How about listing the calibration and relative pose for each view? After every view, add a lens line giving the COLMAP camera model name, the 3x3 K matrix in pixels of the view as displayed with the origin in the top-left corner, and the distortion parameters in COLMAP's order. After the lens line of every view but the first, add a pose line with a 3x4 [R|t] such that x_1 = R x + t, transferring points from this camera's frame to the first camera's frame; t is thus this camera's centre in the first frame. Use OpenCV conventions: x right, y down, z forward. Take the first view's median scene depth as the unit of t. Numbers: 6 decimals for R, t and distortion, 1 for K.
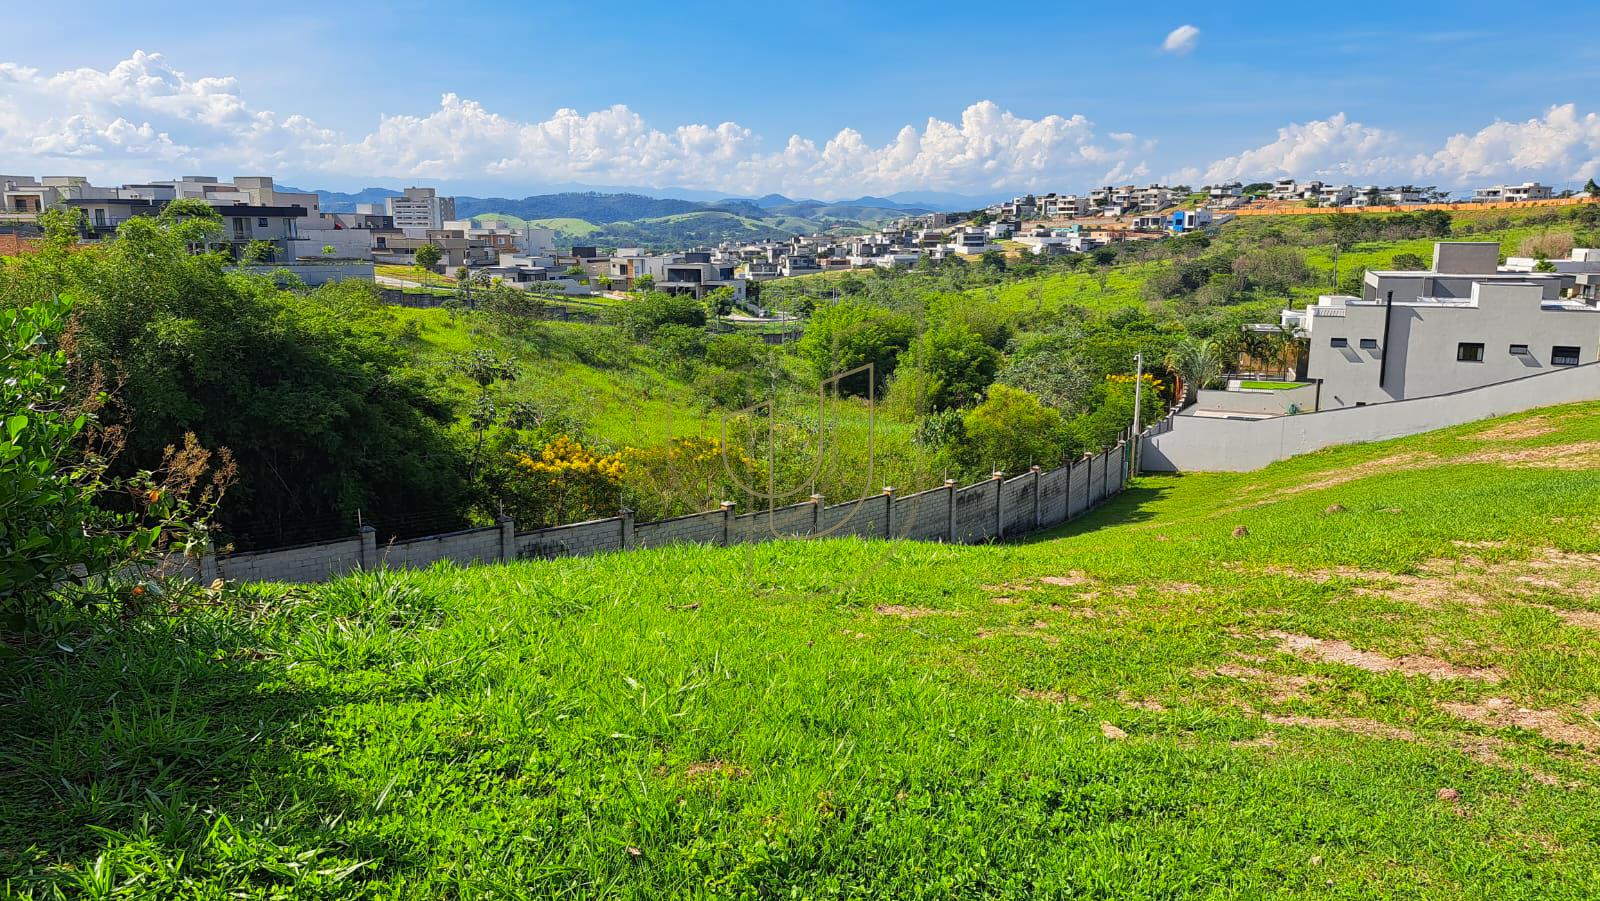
lens RADIAL K [[1162.9, 0, 790.2], [0, 1162.9, 434.0], [0, 0, 1]] dist [0.113795, -0.156588]
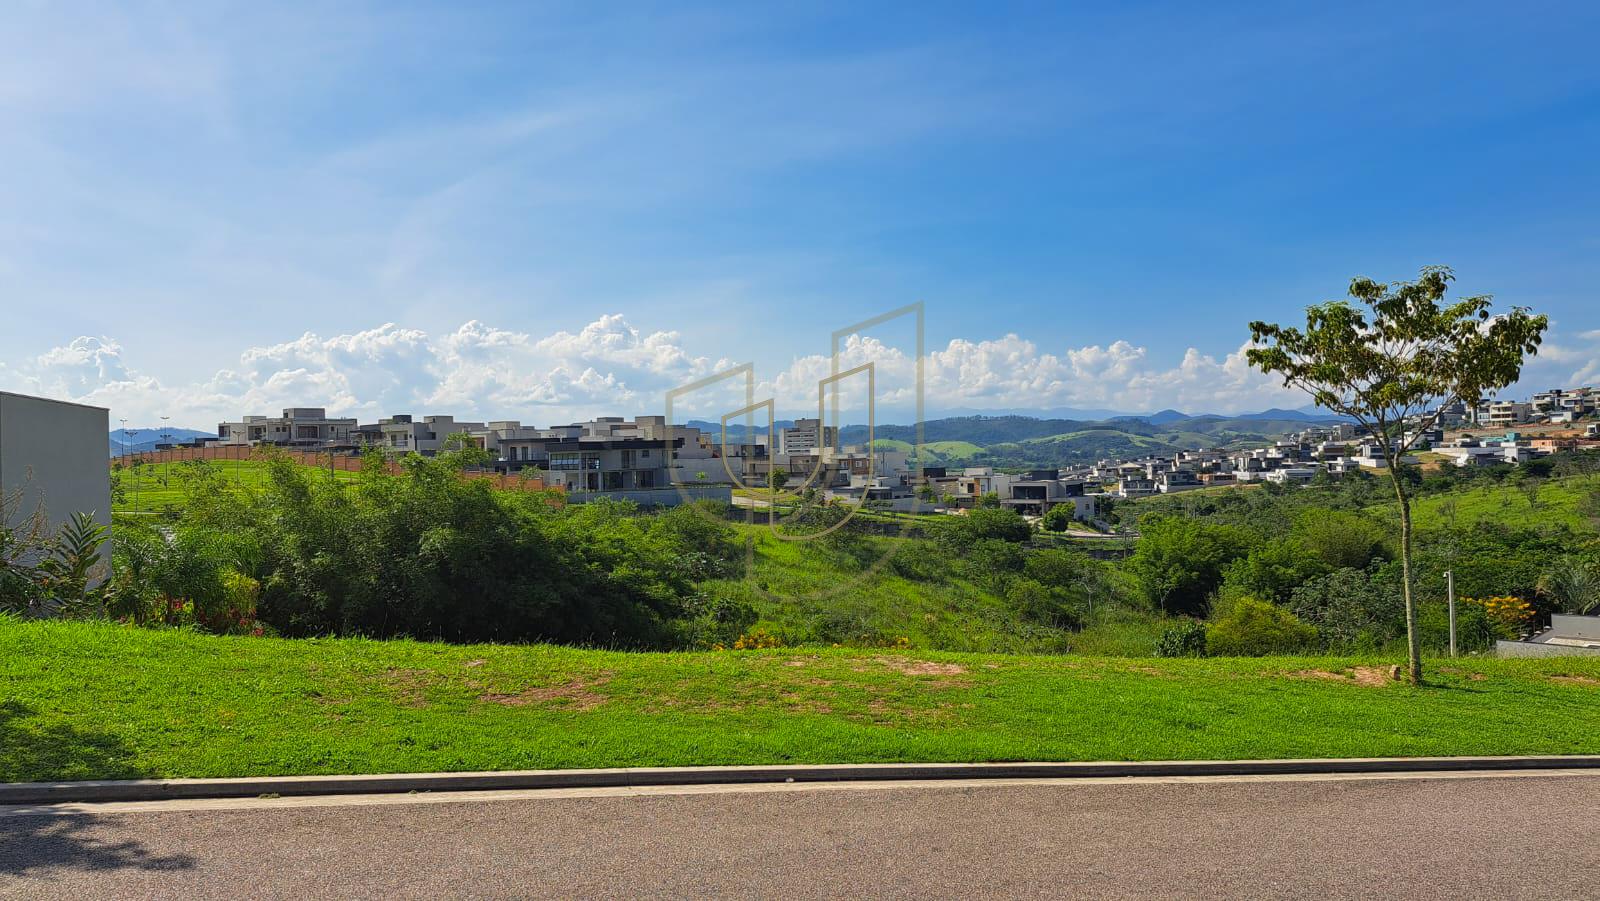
lens RADIAL K [[1162.9, 0, 787.3], [0, 1162.9, 436.8], [0, 0, 1]] dist [0.113795, -0.156588]
pose [[0.943902, -0.028786, -0.328969, 0.049506], [-0.032285, 0.983377, -0.178685, 0.004552], [0.328644, 0.179282, 0.927282, -0.018993]]
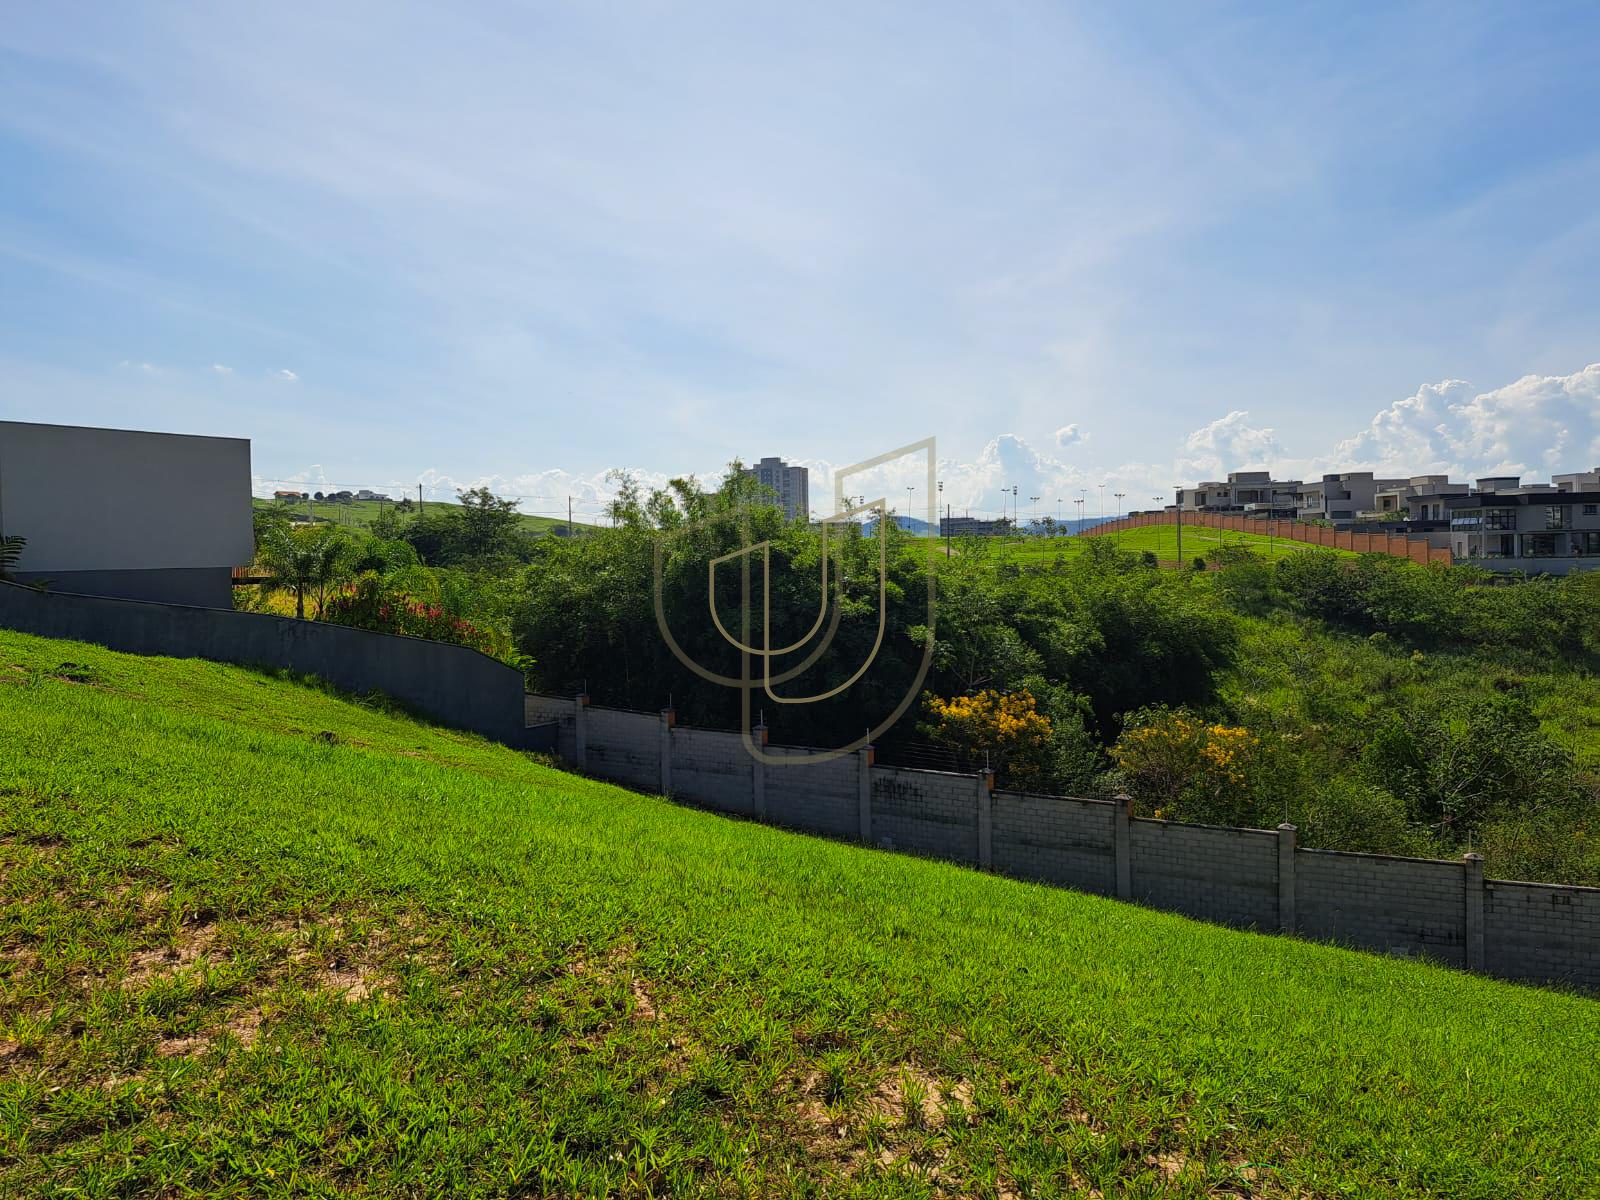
lens RADIAL K [[1167.1, 0, 796.9], [0, 1167.1, 576.4], [0, 0, 1]] dist [0.065978, -0.069302]
pose [[0.331394, 0.009737, -0.943442, 0.145794], [-0.144986, 0.988595, -0.040725, -0.005297], [0.932286, 0.150282, 0.329026, 0.121531]]
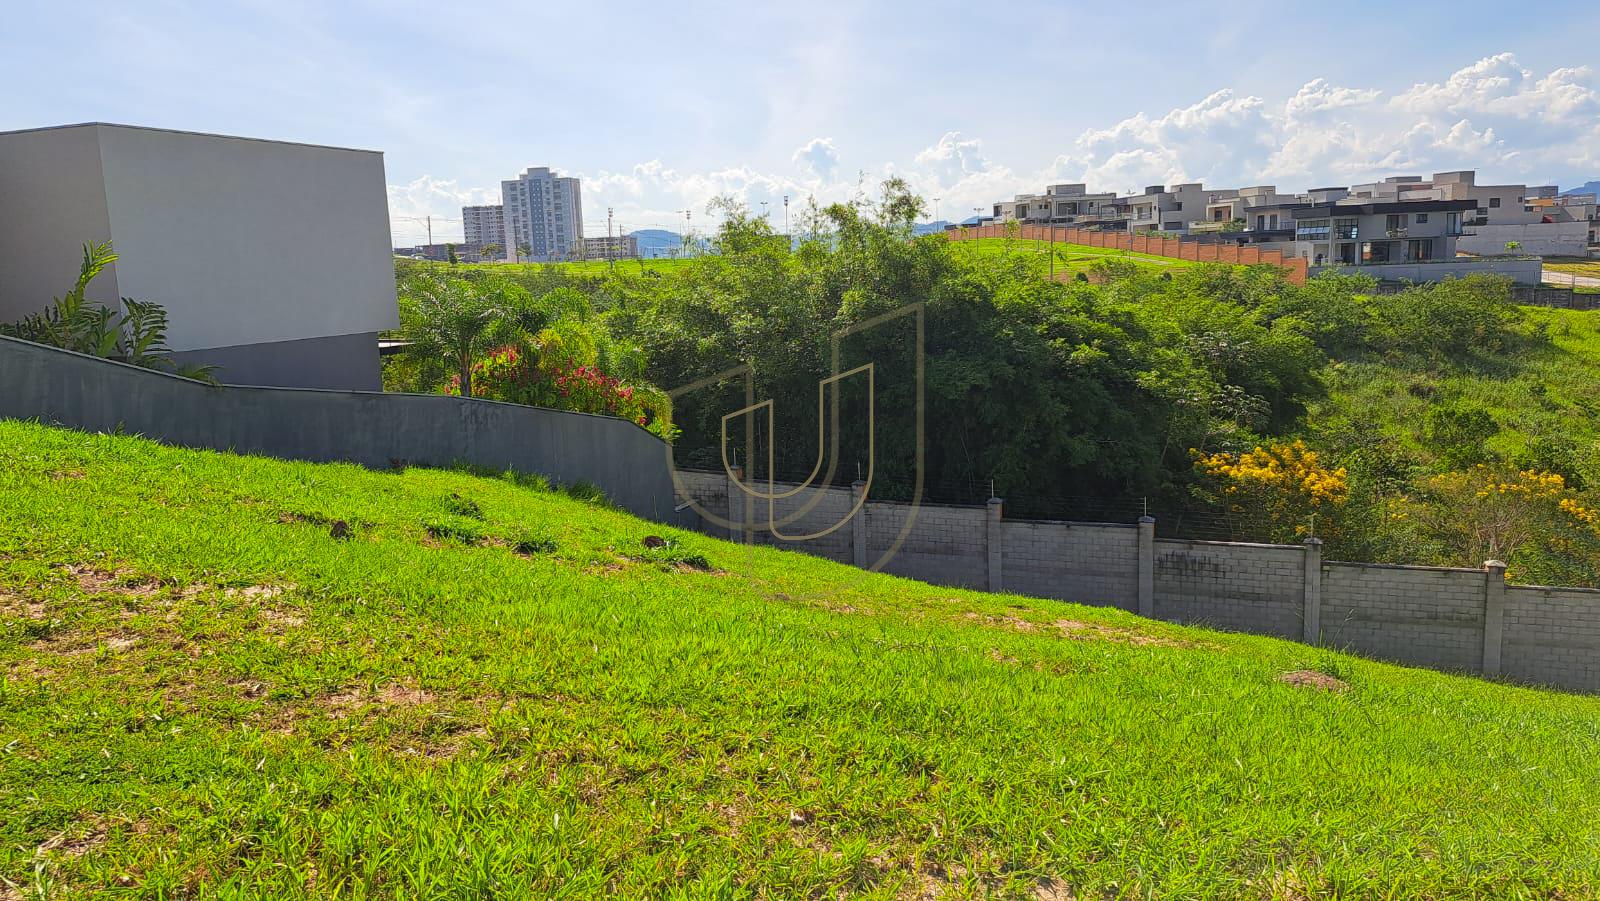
lens RADIAL K [[1162.9, 0, 799.5], [0, 1162.9, 420.3], [0, 0, 1]] dist [0.113795, -0.156588]
pose [[0.533302, 0.094066, -0.840678, 0.074196], [-0.110394, 0.993038, 0.041084, -0.001940], [0.838691, 0.070896, 0.539974, 0.061447]]
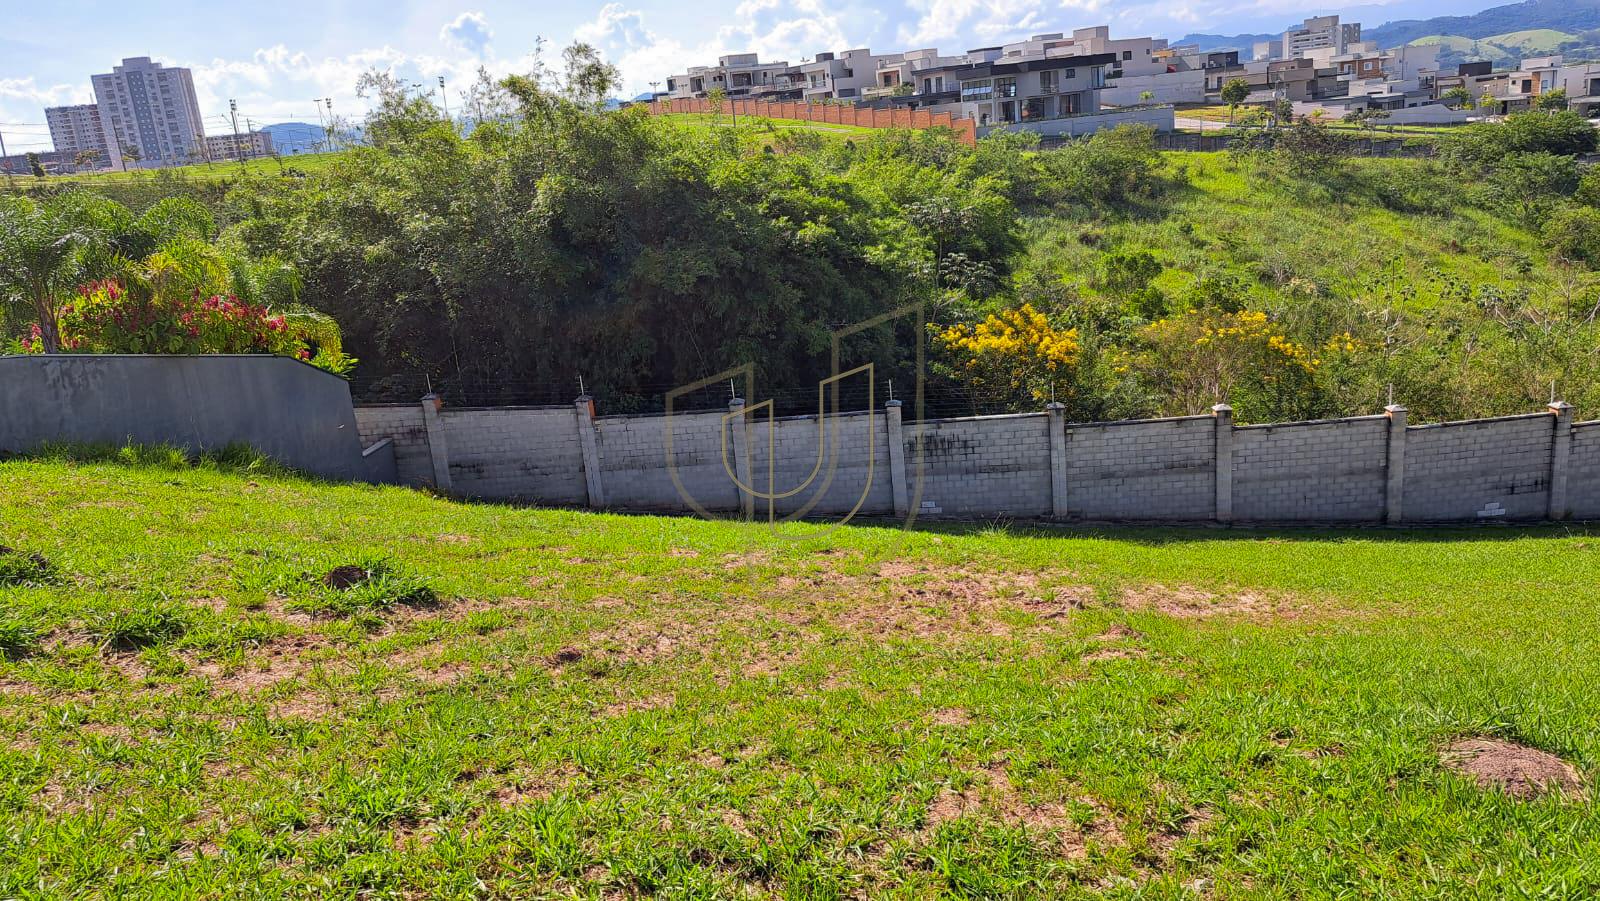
lens RADIAL K [[1167.4, 0, 804.3], [0, 1167.4, 412.7], [0, 0, 1]] dist [0.069134, -0.069221]
pose [[0.741339, 0.094568, -0.664434, 0.055593], [-0.022908, 0.993011, 0.115774, -0.003344], [0.670739, -0.070607, 0.738325, 0.070337]]
